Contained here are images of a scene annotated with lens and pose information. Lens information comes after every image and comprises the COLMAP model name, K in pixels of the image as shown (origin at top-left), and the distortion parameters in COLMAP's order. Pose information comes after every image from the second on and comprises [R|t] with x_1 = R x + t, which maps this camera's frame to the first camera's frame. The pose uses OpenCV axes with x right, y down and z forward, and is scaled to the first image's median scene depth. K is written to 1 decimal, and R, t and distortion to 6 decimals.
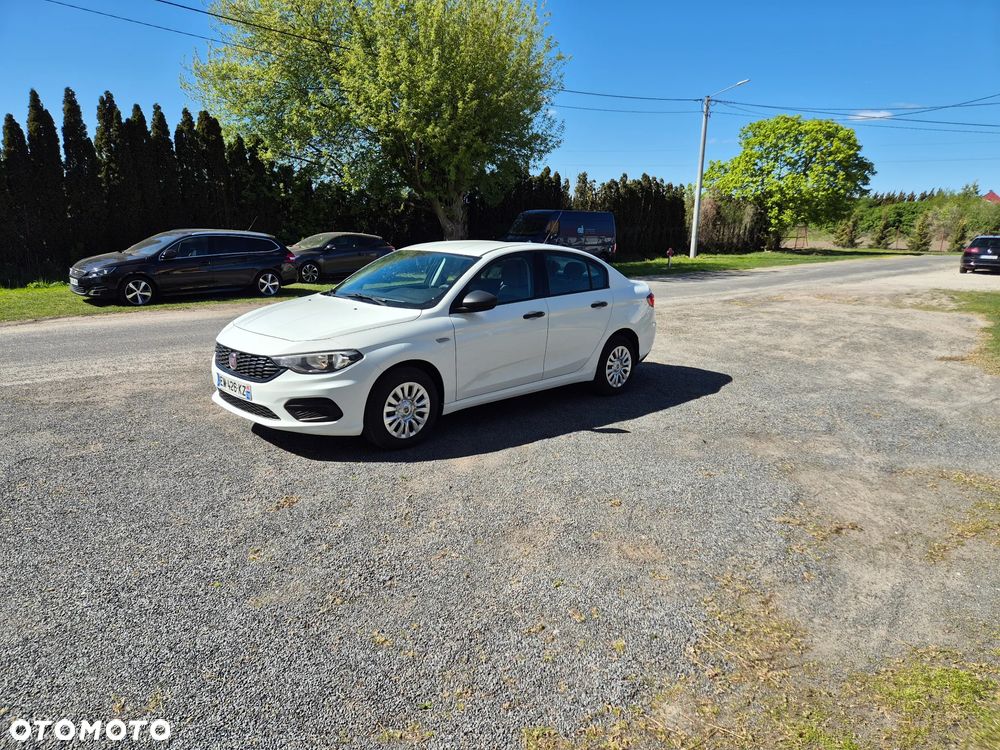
lens RADIAL K [[657.6, 0, 498.8], [0, 657.6, 393.1], [0, 0, 1]] dist [0.081698, -0.062472]
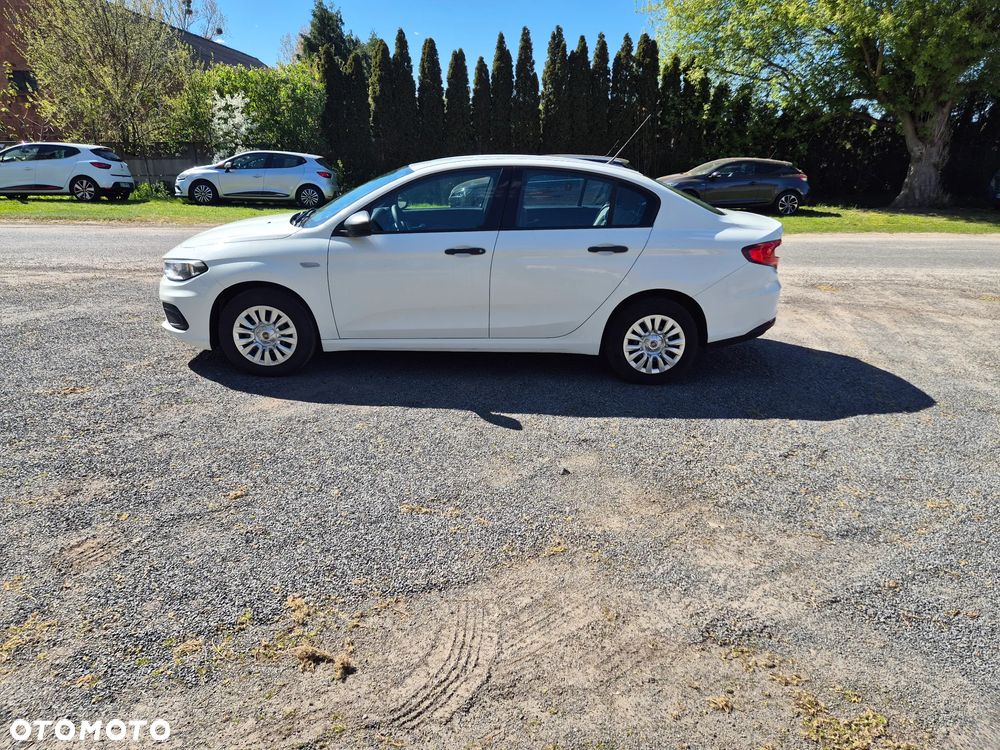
lens RADIAL K [[663.0, 0, 495.3], [0, 663.0, 377.3], [0, 0, 1]] dist [0.075196, -0.058742]
pose [[0.727316, 0.218638, -0.650545, 0.191528], [-0.171776, 0.975720, 0.135877, -0.026739], [0.664458, 0.012922, 0.747214, 0.137779]]
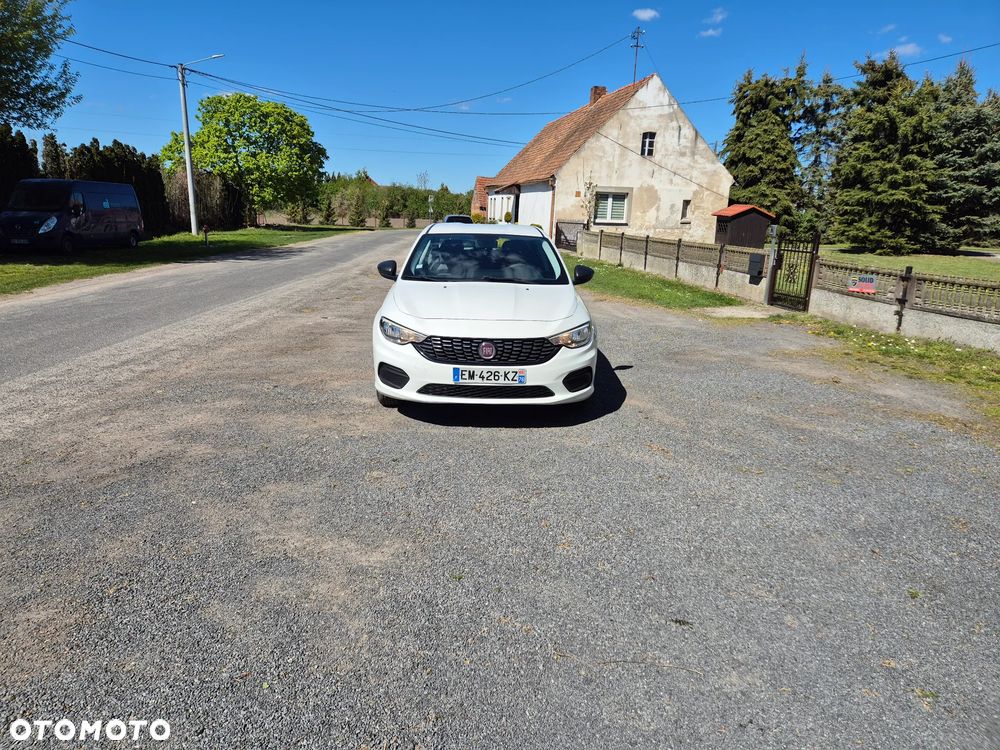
lens RADIAL K [[670.1, 0, 500.0], [0, 670.1, 375.0], [0, 0, 1]] dist [0.066553, -0.054413]
pose [[0.681546, -0.173218, 0.710979, -0.289207], [0.169325, 0.982543, 0.077065, -0.022653], [-0.711916, 0.067863, 0.698978, 0.077239]]
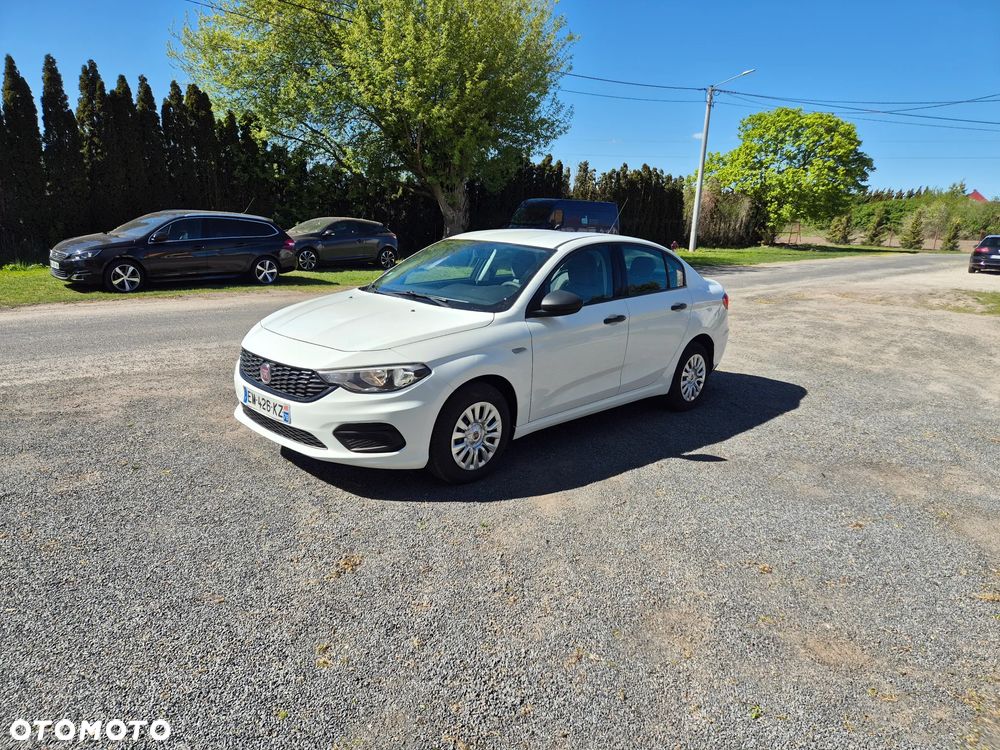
lens RADIAL K [[657.6, 0, 498.8], [0, 657.6, 393.1], [0, 0, 1]] dist [0.081698, -0.062472]
pose [[0.999550, 0.014999, 0.025982, -0.035896], [-0.015403, 0.999763, 0.015407, -0.010779], [-0.025745, -0.015800, 0.999544, 0.048585]]
